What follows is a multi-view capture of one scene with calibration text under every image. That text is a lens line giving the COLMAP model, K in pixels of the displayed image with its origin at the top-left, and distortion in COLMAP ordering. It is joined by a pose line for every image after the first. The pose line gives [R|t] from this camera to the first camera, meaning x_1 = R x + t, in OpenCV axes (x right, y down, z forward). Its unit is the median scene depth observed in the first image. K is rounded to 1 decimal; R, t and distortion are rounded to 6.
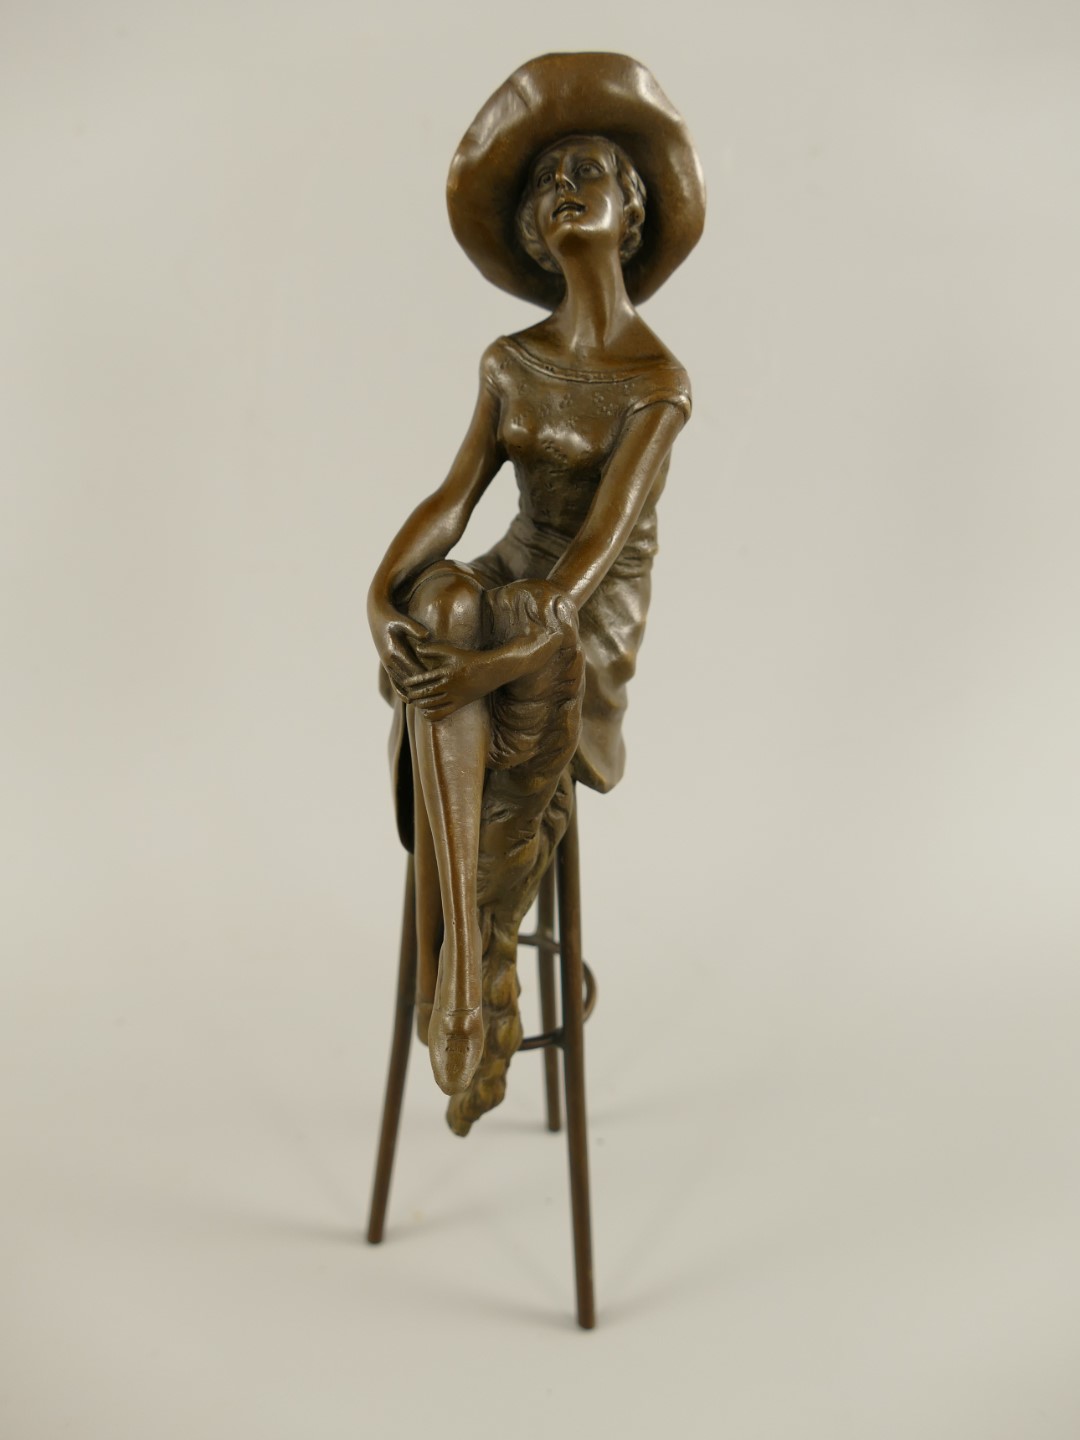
lens RADIAL K [[1182.7, 0, 540.0], [0, 1182.7, 720.0], [0, 0, 1]] dist [-0.006192, 0.000454]
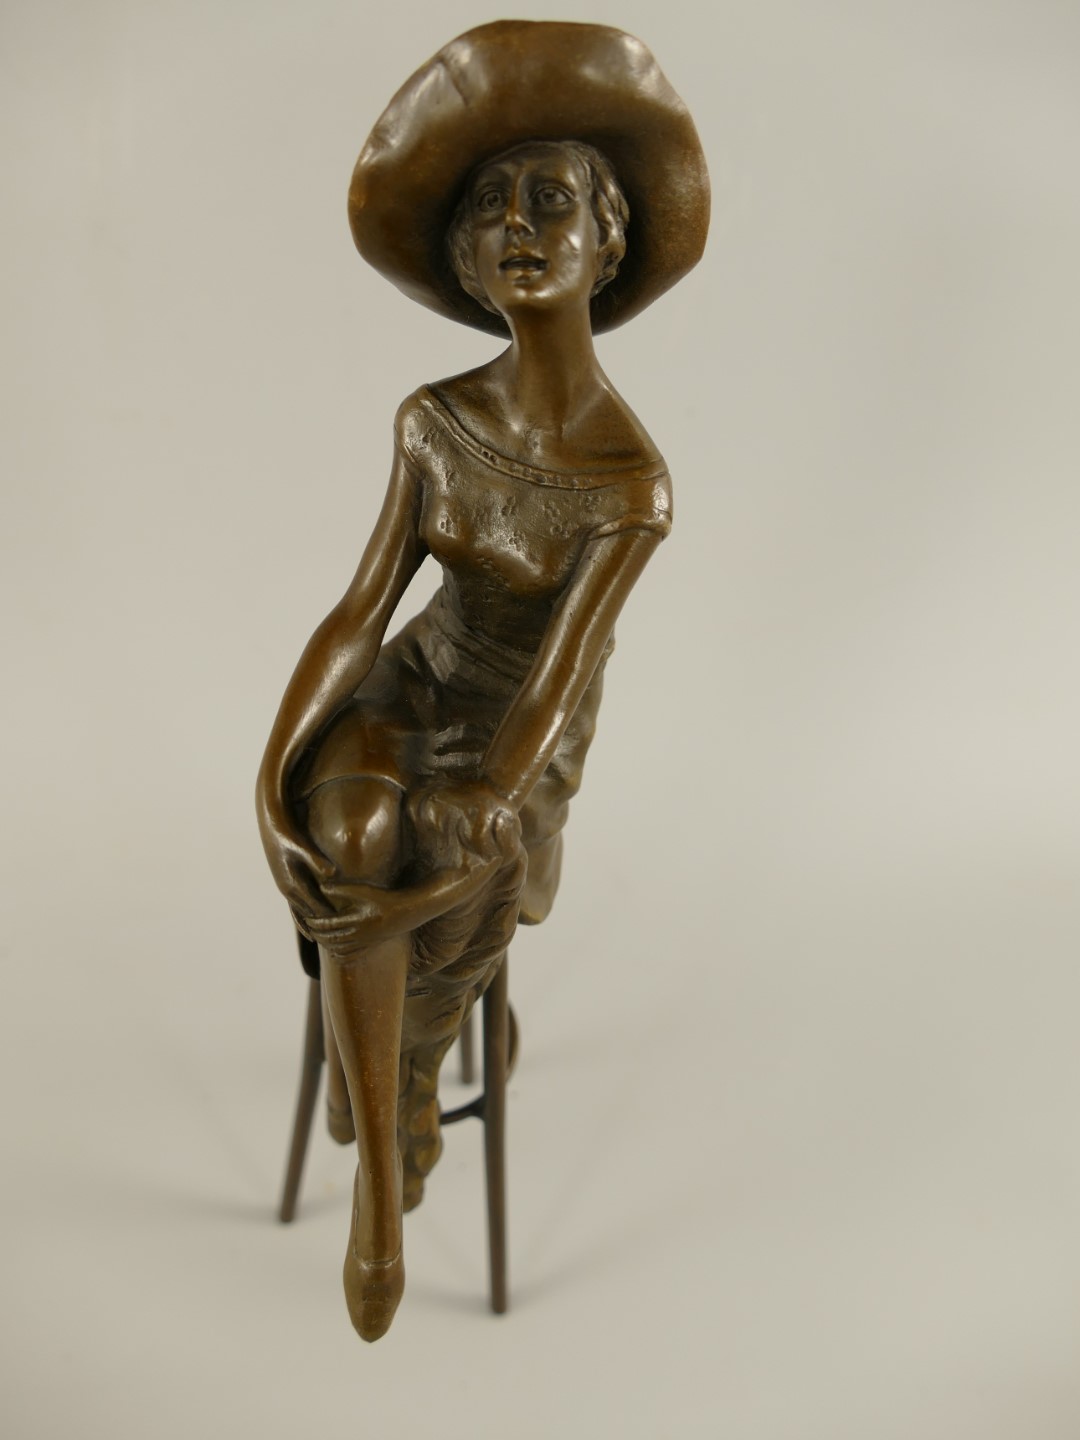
lens RADIAL K [[1182.7, 0, 540.0], [0, 1182.7, 720.0], [0, 0, 1]] dist [-0.006192, 0.000454]
pose [[0.996259, 0.009366, 0.085908, -0.023414], [-0.035220, 0.951810, 0.304659, -0.376837], [-0.078915, -0.306545, 0.948579, 0.233406]]
